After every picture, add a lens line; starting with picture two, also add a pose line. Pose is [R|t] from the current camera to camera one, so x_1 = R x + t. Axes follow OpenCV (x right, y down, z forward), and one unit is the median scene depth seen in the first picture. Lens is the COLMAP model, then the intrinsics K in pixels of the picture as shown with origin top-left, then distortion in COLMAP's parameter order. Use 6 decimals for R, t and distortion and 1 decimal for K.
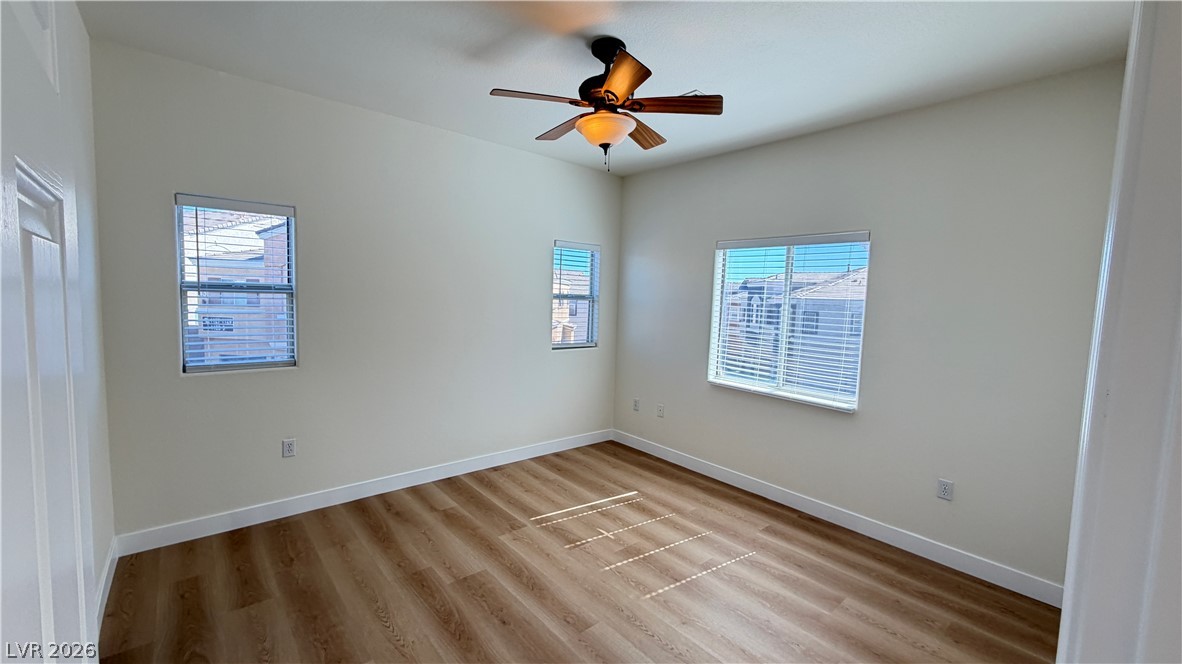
lens RADIAL K [[471.8, 0, 588.5], [0, 471.8, 333.8], [0, 0, 1]] dist [0.000800, 0.000136]
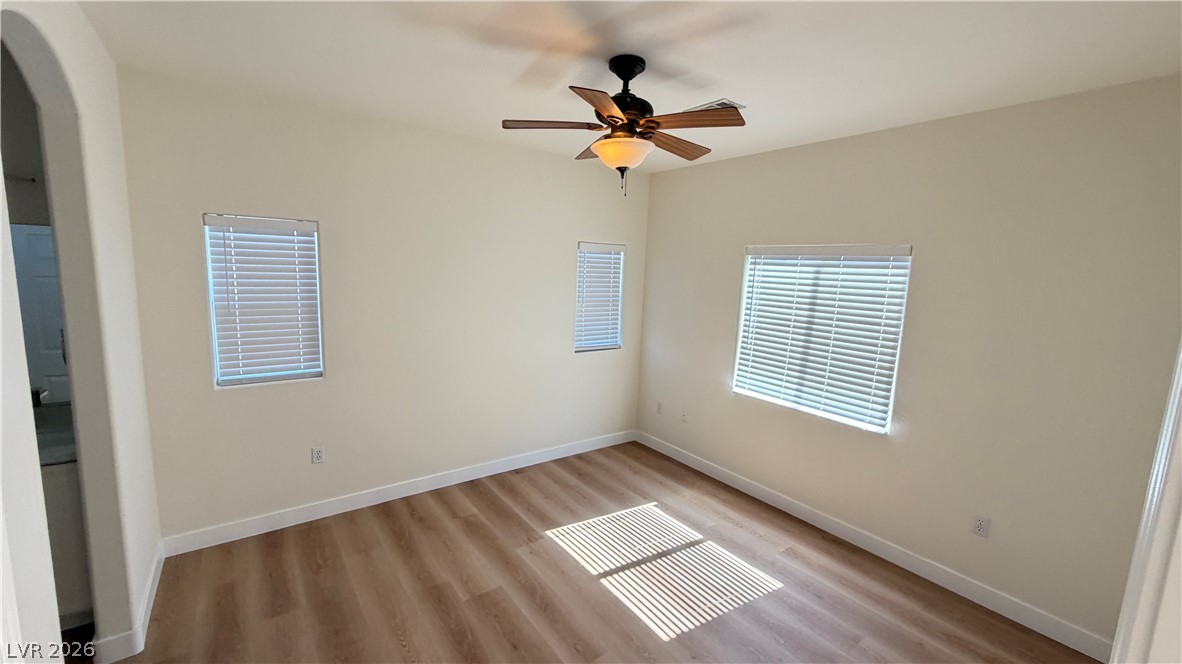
lens RADIAL K [[471.8, 0, 588.5], [0, 471.8, 333.8], [0, 0, 1]] dist [0.000800, 0.000136]
pose [[0.997399, 0.015043, -0.070492, 0.031914], [-0.011149, 0.998406, 0.055321, -0.094958], [0.071211, -0.054391, 0.995977, 0.022061]]
